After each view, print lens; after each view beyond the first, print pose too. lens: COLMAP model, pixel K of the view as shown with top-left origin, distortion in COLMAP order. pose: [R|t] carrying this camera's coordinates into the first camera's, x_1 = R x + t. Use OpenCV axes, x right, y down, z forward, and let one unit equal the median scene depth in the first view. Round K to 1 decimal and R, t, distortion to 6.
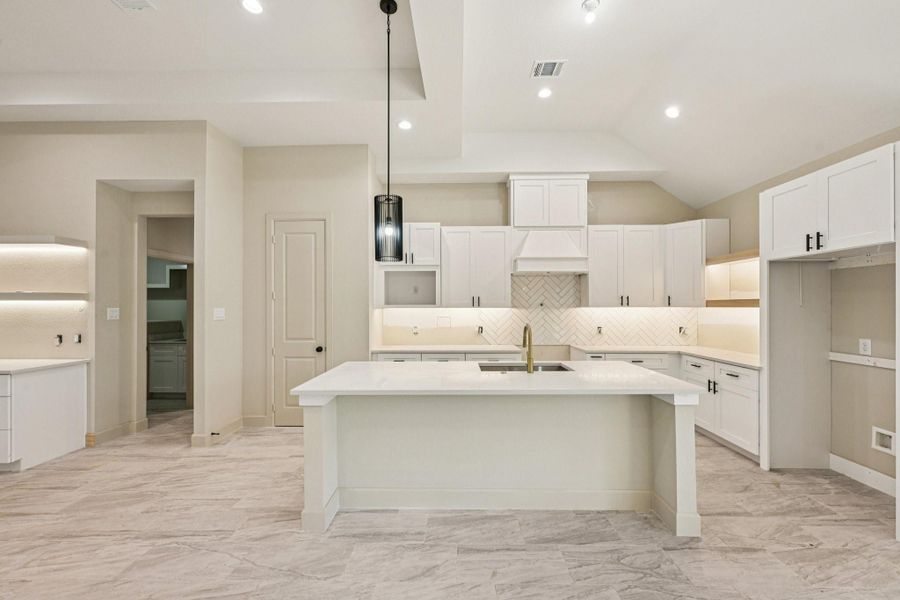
lens RADIAL K [[357.4, 0, 453.1], [0, 357.4, 304.5], [0, 0, 1]] dist [-0.001294, 0.000150]
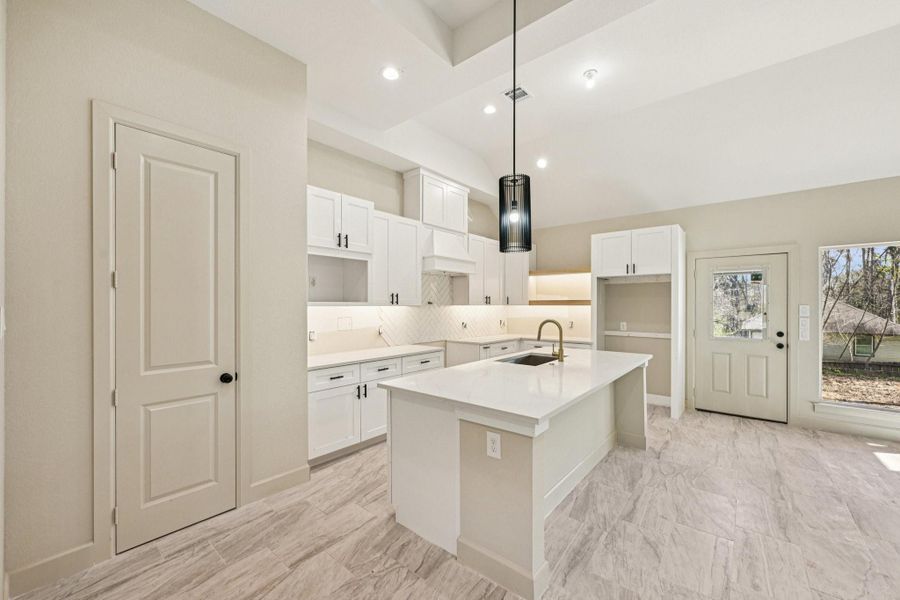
lens RADIAL K [[357.4, 0, 453.1], [0, 357.4, 304.5], [0, 0, 1]] dist [-0.001294, 0.000150]
pose [[0.624307, 0.002926, 0.781173, -0.682969], [-0.005259, 0.999986, 0.000458, 0.005755], [-0.781161, -0.004394, 0.624314, 0.411631]]
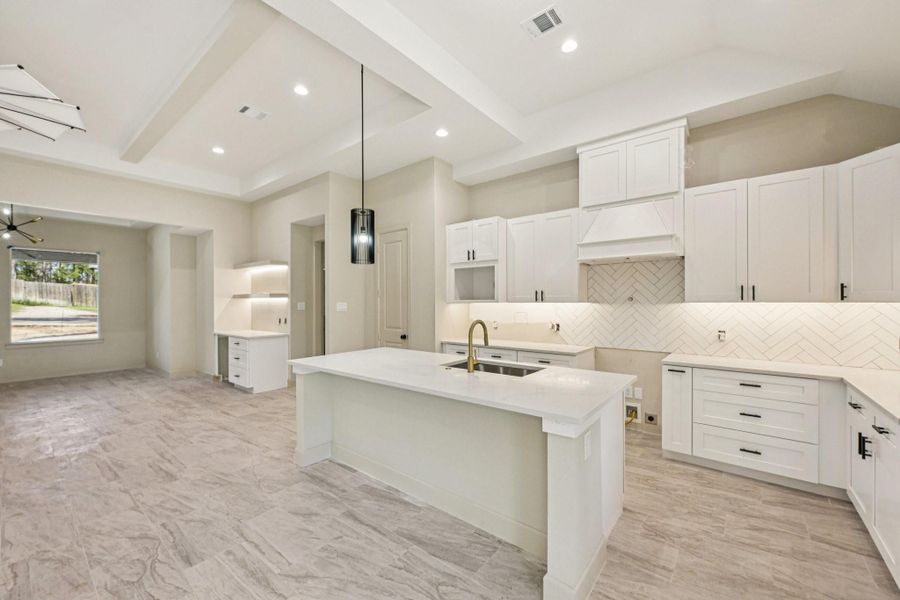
lens RADIAL K [[356.4, 0, 450.5], [0, 356.4, 301.8], [0, 0, 1]] dist [-0.000283, 0.000310]
pose [[0.789289, 0.000233, -0.614022, 0.562409], [0.004396, 0.999972, 0.006031, 0.000158], [0.614006, -0.007459, 0.789266, 0.170749]]
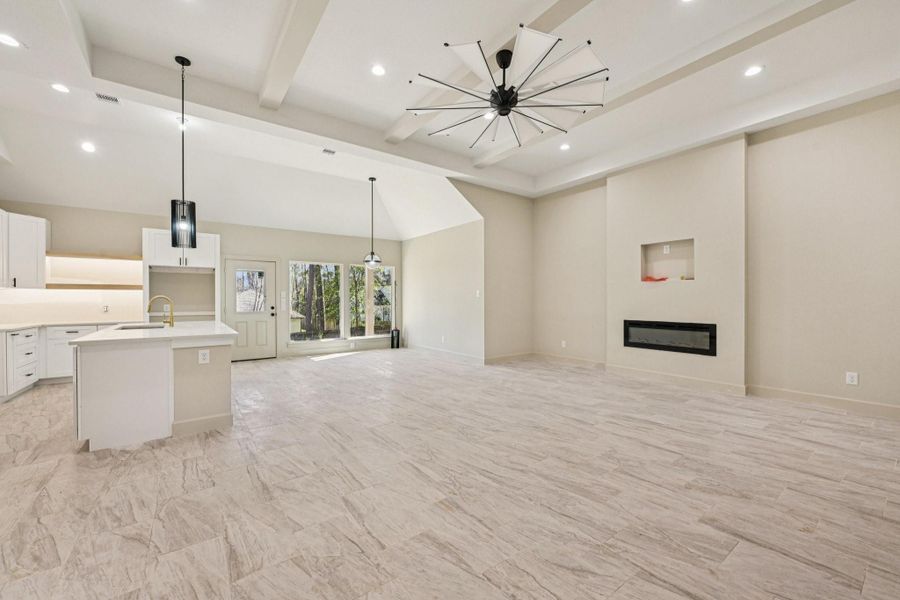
lens RADIAL K [[356.4, 0, 450.5], [0, 356.4, 301.8], [0, 0, 1]] dist [-0.000283, 0.000310]
pose [[-0.602573, -0.000448, 0.798064, -1.357406], [0.000925, 0.999999, 0.001260, 0.061492], [-0.798064, 0.001497, -0.602571, 0.722882]]
